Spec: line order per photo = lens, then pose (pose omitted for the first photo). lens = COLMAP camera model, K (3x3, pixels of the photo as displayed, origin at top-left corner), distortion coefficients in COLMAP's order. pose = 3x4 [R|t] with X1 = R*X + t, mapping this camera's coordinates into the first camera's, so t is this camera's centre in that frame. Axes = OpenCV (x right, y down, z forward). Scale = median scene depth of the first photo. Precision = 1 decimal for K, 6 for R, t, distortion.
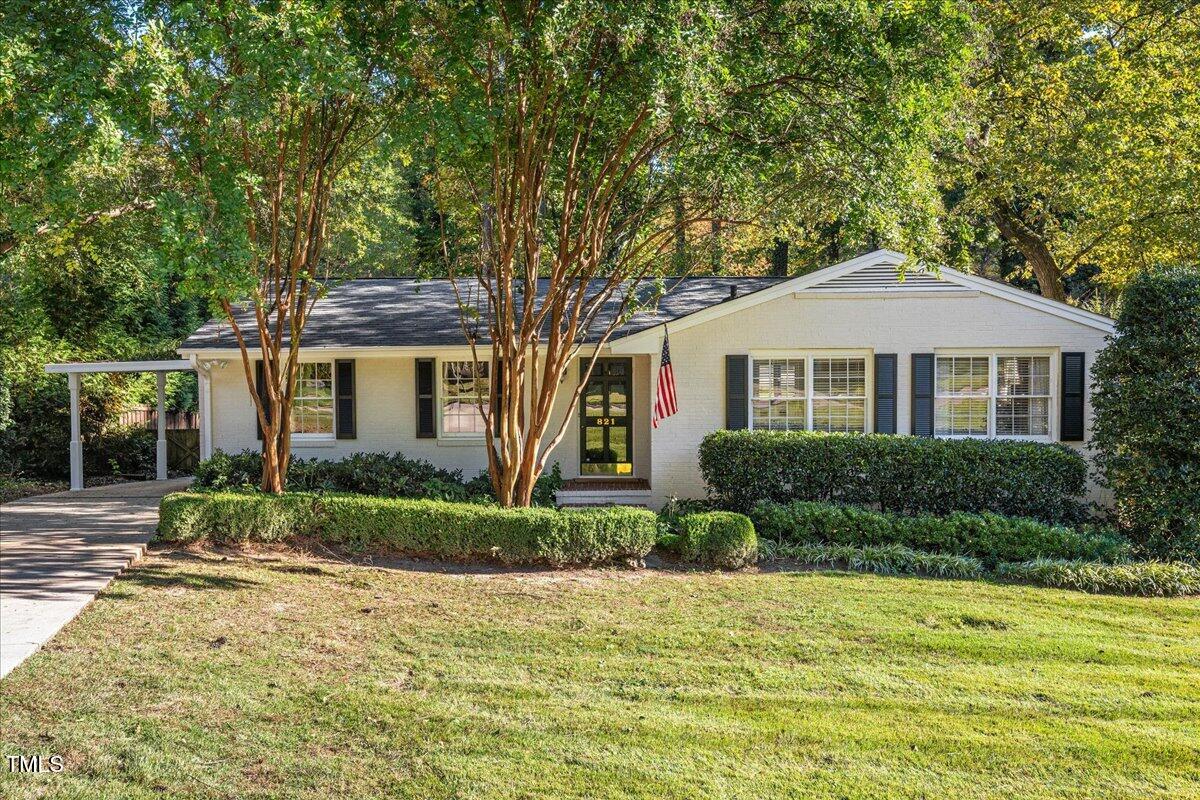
lens RADIAL K [[486.6, 0, 599.9], [0, 486.6, 398.0], [0, 0, 1]] dist [0.000794, 0.000311]
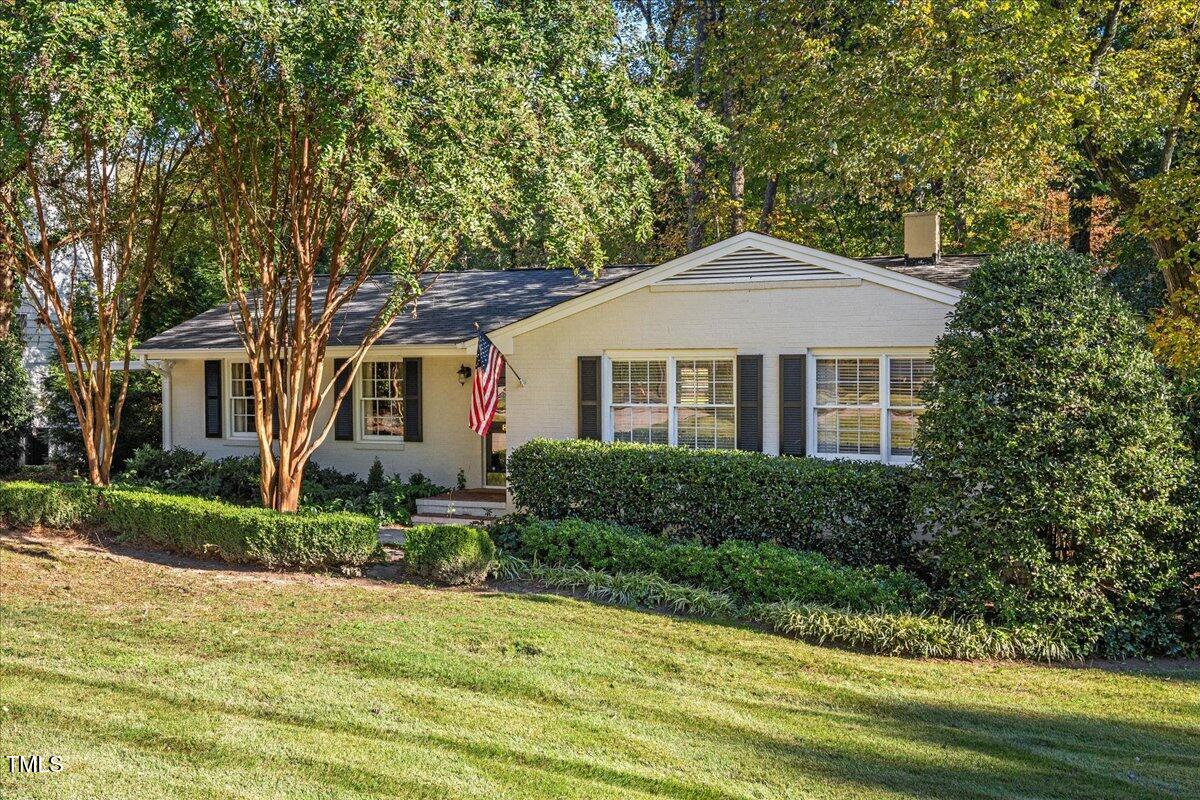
lens RADIAL K [[559.0, 0, 600.0], [0, 559.0, 398.6], [0, 0, 1]] dist [0.005165, -0.000058]
pose [[0.981738, 0.015083, -0.189639, 0.735103], [-0.016618, 0.999841, -0.006508, -0.006426], [0.189510, 0.009540, 0.981832, -0.008453]]
